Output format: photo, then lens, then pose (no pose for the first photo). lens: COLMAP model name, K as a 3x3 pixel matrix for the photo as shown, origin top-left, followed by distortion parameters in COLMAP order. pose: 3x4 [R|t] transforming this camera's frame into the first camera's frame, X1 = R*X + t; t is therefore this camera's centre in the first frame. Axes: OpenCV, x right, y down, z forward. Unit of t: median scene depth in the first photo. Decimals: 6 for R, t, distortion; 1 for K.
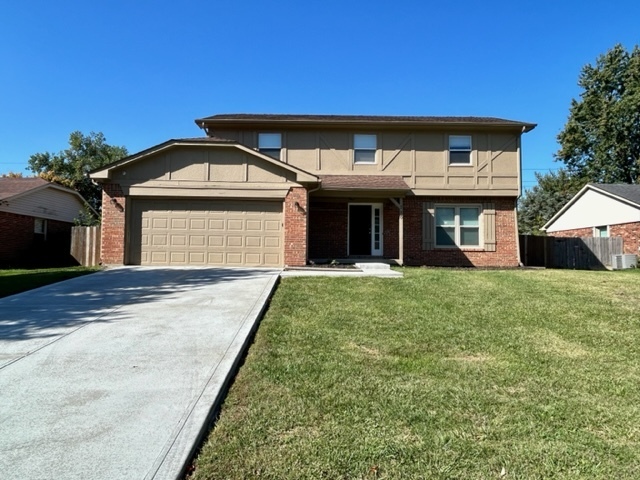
lens RADIAL K [[419.1, 0, 320.0], [0, 419.1, 240.0], [0, 0, 1]] dist [-0.002562, -0.000107]
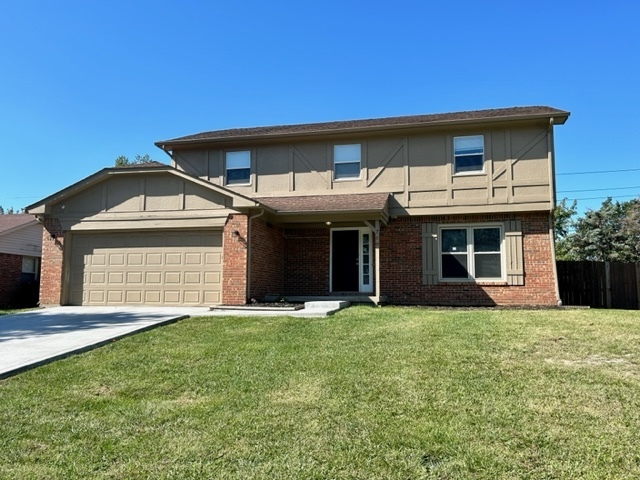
lens RADIAL K [[544.3, 0, 320.0], [0, 544.3, 240.0], [0, 0, 1]] dist [0.051799, -0.002811]
pose [[0.970812, -0.033472, -0.237496, 0.306535], [0.018163, 0.997630, -0.066360, 0.005032], [0.239154, 0.060109, 0.969119, -0.039300]]
